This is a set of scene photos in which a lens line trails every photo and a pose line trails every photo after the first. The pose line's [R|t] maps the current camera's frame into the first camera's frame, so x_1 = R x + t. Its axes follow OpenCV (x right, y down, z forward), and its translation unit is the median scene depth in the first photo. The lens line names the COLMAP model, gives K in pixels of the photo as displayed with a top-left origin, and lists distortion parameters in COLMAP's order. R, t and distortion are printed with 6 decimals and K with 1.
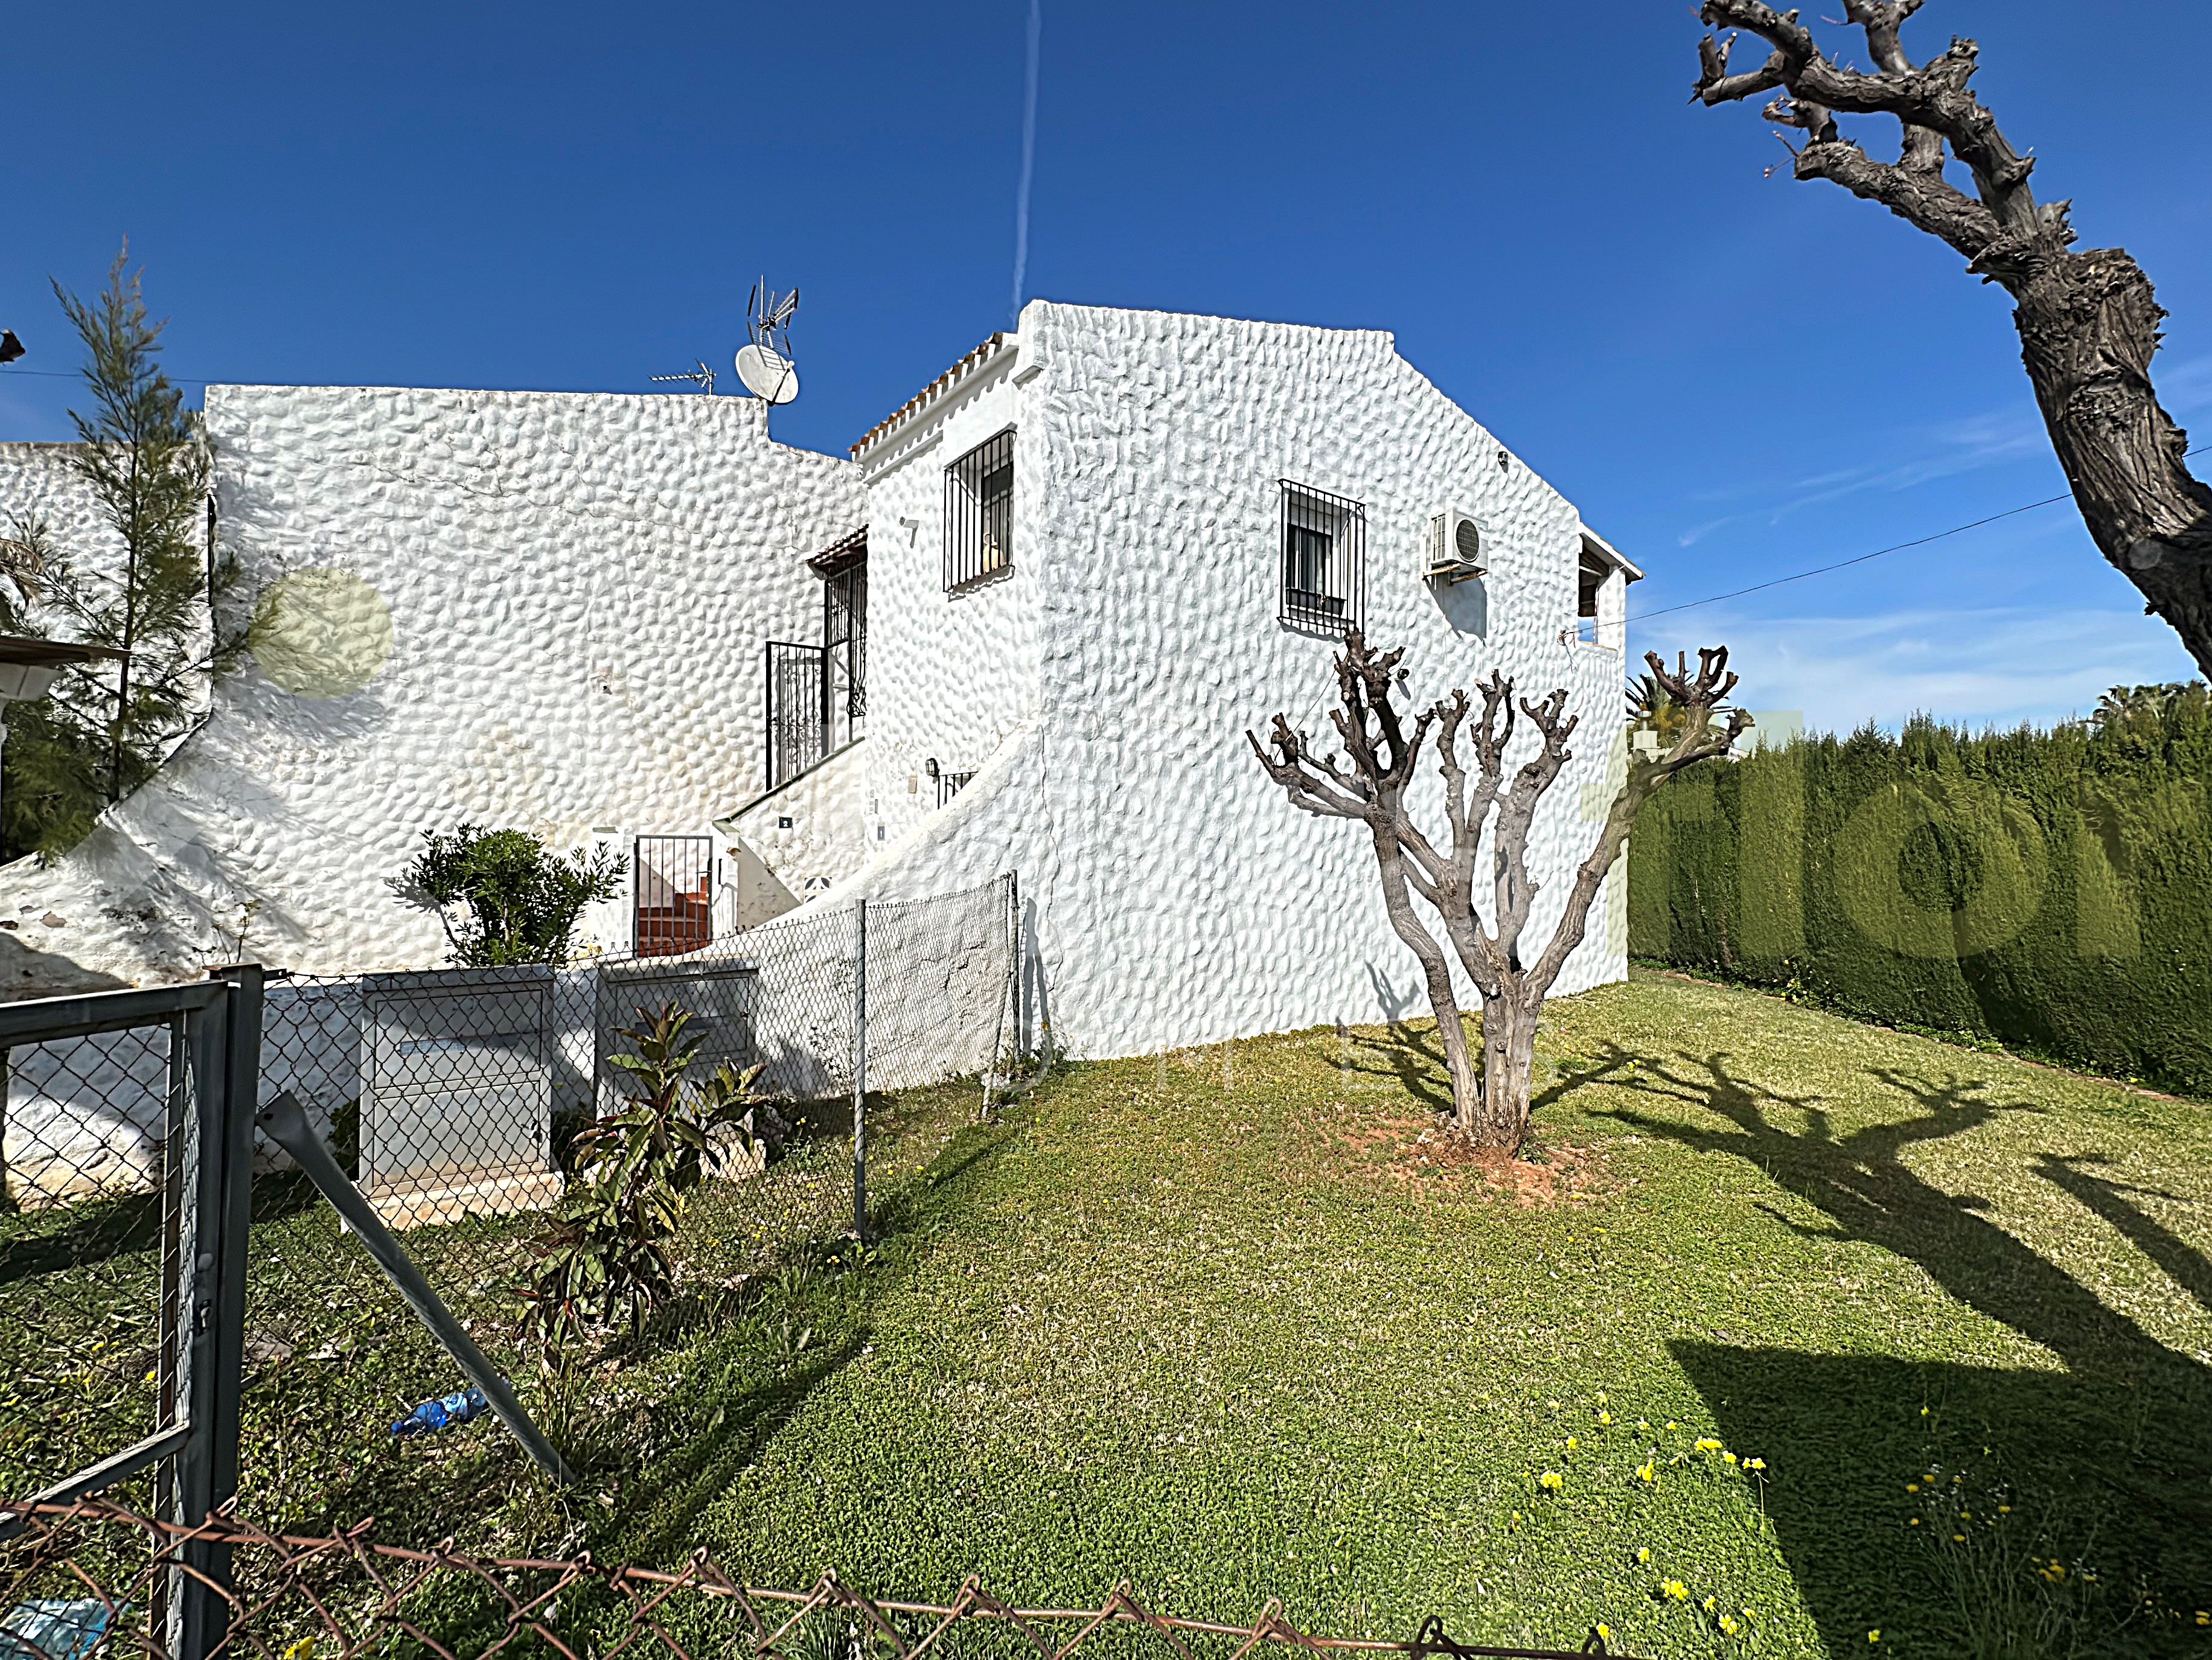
lens RADIAL K [[1005.9, 0, 1099.8], [0, 1005.9, 830.1], [0, 0, 1]] dist [-0.004455, 0.001066]
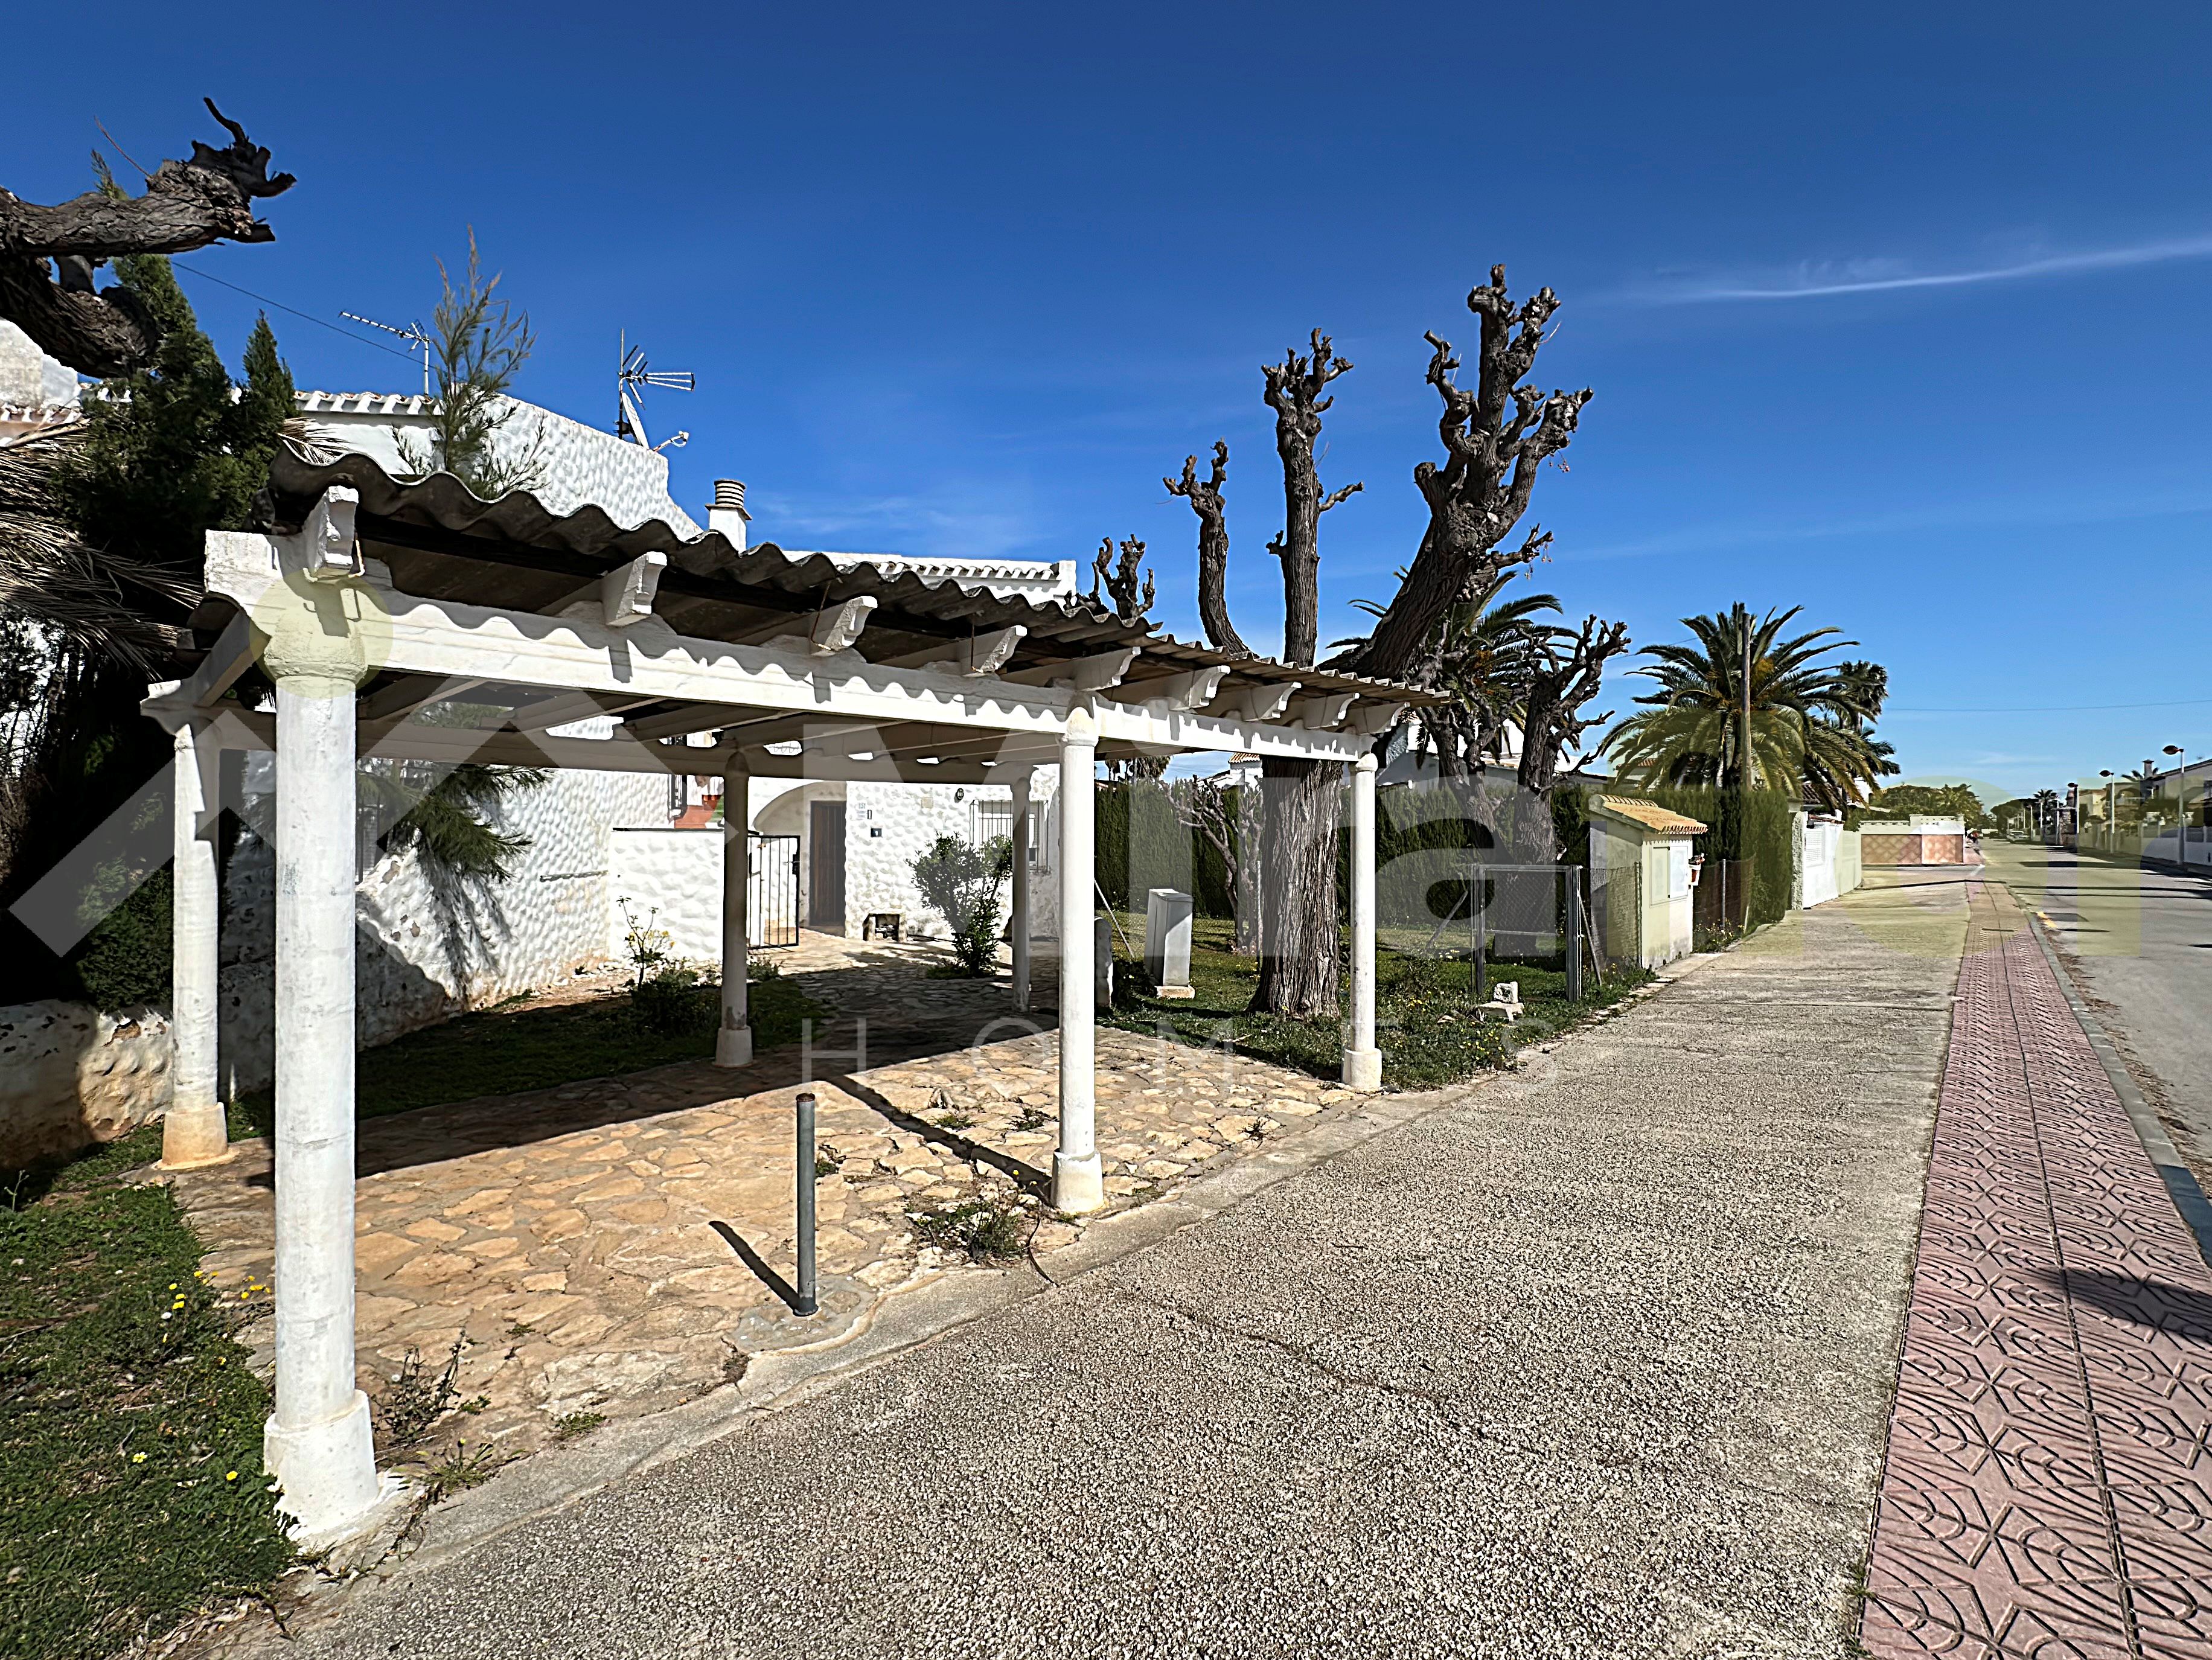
lens RADIAL K [[1005.9, 0, 1098.8], [0, 1005.9, 830.0], [0, 0, 1]] dist [-0.004455, 0.001066]
pose [[0.515516, -0.001924, 0.856878, -1.282154], [-0.011479, 0.999892, 0.009151, -0.017946], [-0.856803, -0.014554, 0.515439, -0.042083]]
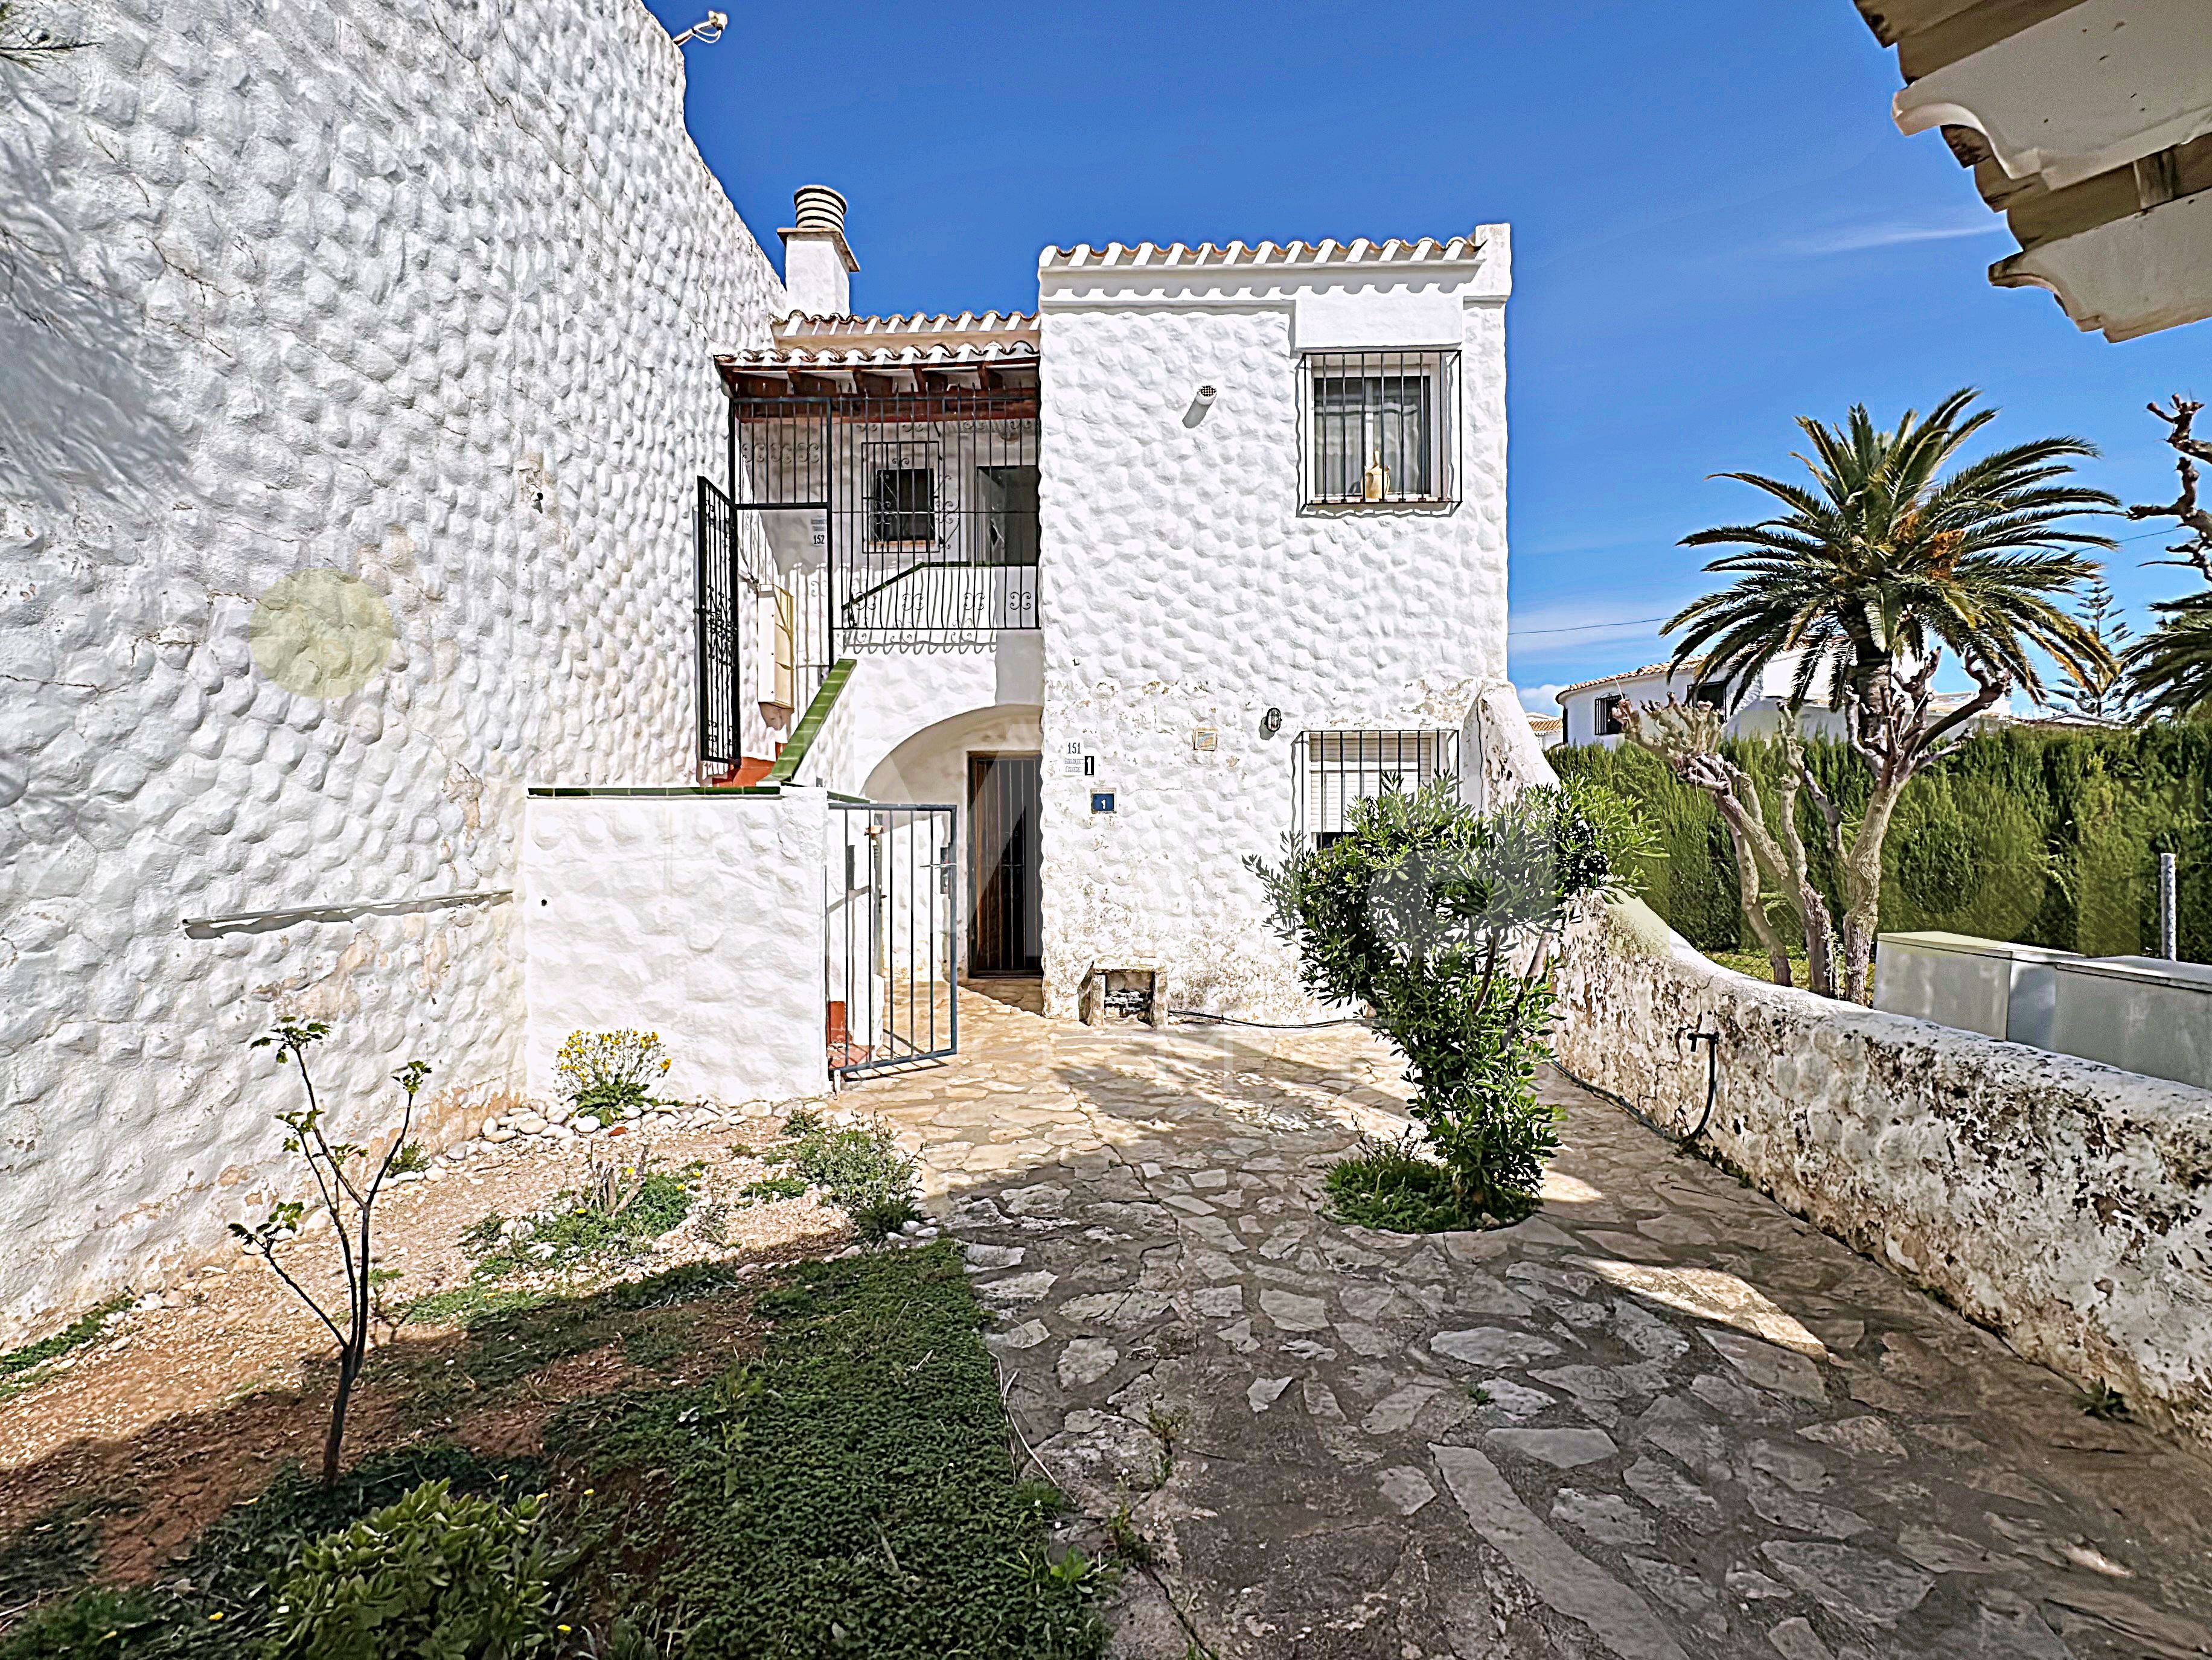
lens RADIAL K [[1005.9, 0, 1102.6], [0, 1005.9, 829.9], [0, 0, 1]] dist [-0.004455, 0.001066]
pose [[0.616789, -0.013570, 0.787011, -0.769826], [0.001863, 0.999874, 0.015780, 0.010646], [-0.787126, -0.008267, 0.616737, 0.537160]]
